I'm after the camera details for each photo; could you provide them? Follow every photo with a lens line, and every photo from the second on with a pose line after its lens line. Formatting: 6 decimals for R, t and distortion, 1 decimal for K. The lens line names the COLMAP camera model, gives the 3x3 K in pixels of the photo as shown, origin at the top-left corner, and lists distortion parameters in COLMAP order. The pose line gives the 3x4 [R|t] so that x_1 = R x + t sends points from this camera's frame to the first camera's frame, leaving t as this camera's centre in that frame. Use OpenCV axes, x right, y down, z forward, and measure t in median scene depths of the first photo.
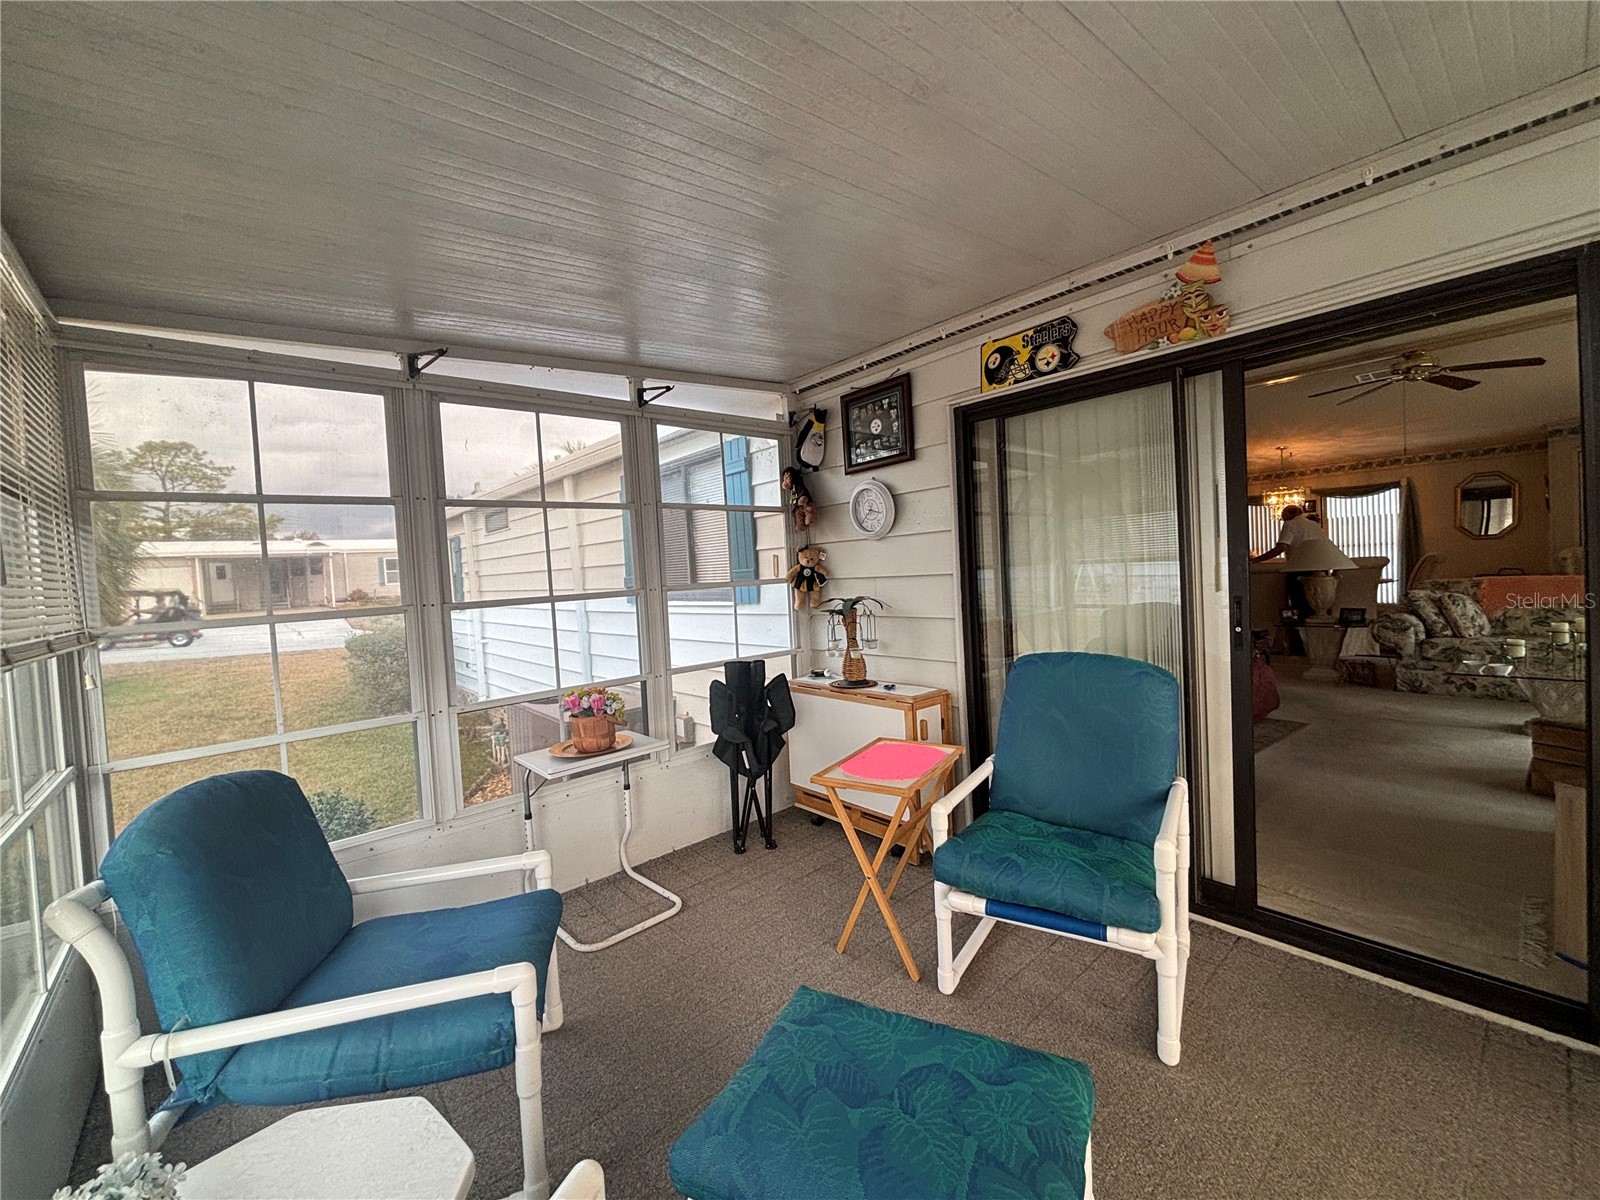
lens RADIAL K [[642.8, 0, 802.6], [0, 642.8, 607.3], [0, 0, 1]] dist [-0.001088, -0.000242]
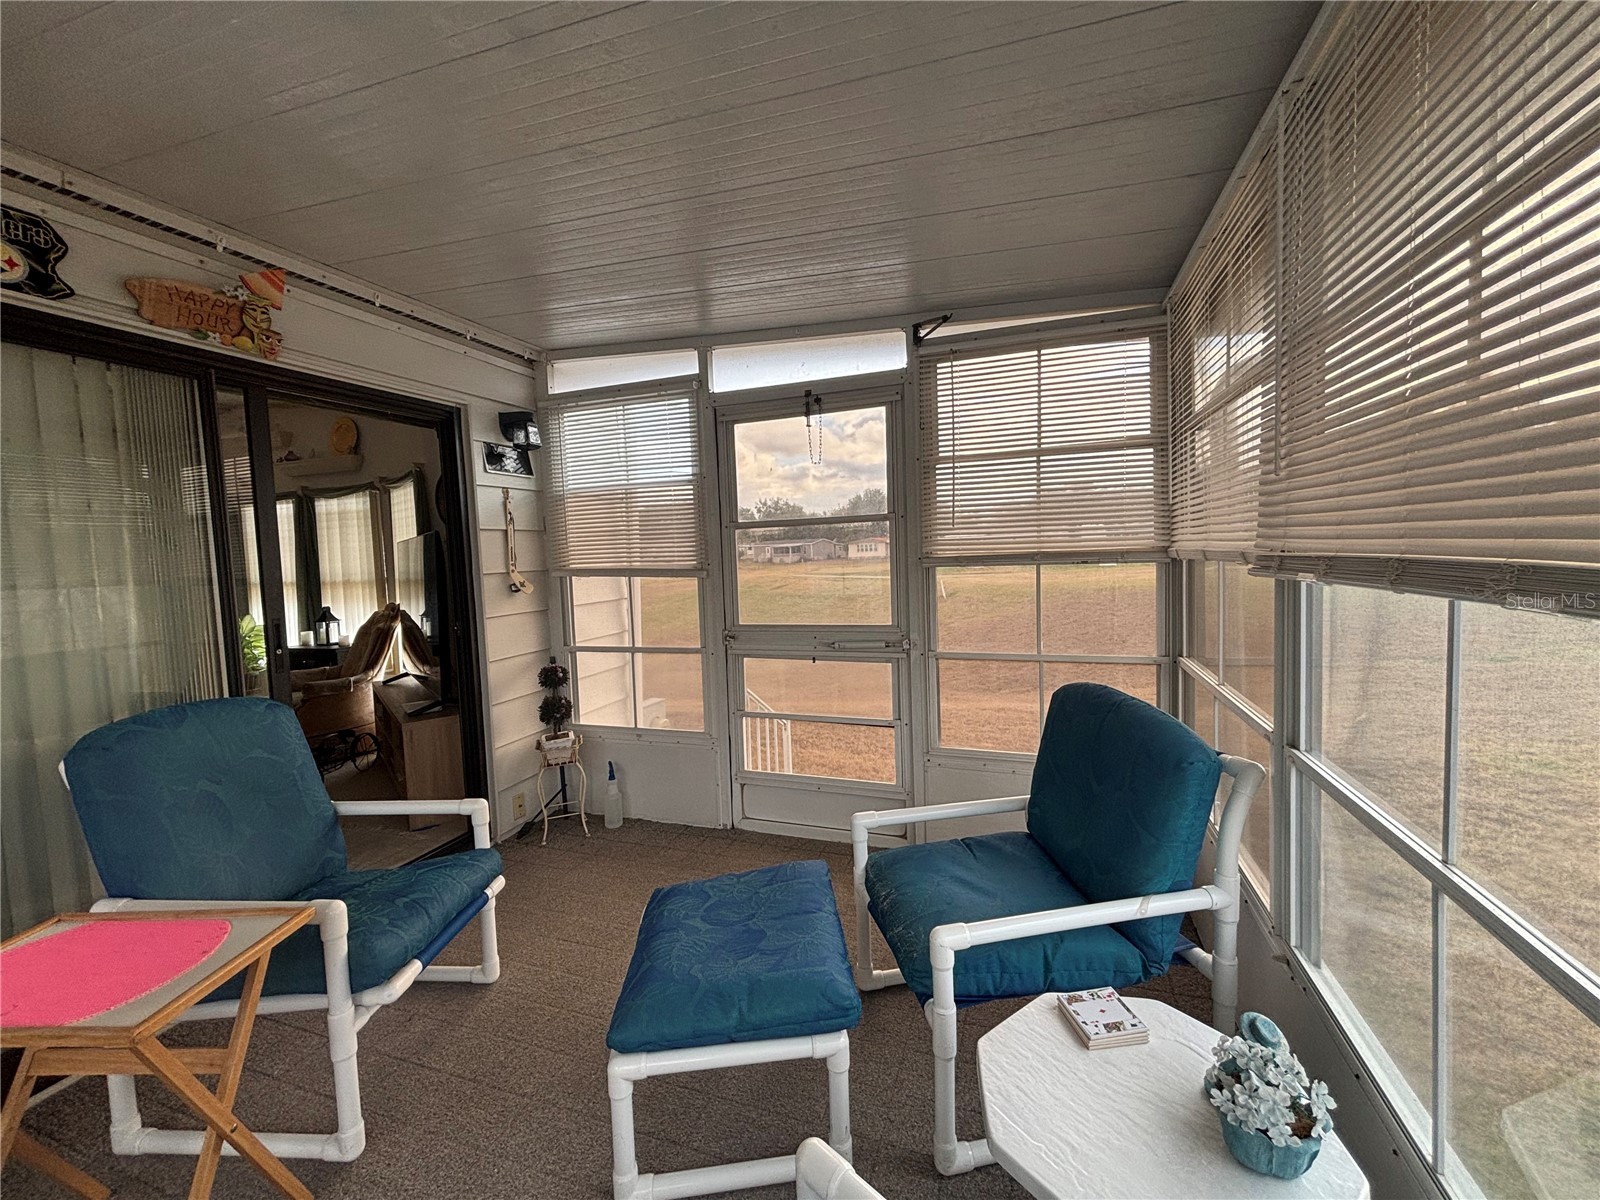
lens RADIAL K [[649.6, 0, 800.7], [0, 649.6, 591.5], [0, 0, 1]] dist [-0.001975, -0.001095]
pose [[-0.473113, -0.003168, 0.880996, -0.605438], [0.098226, 0.993569, 0.056323, -0.036731], [-0.875509, 0.113184, -0.469759, 0.750895]]
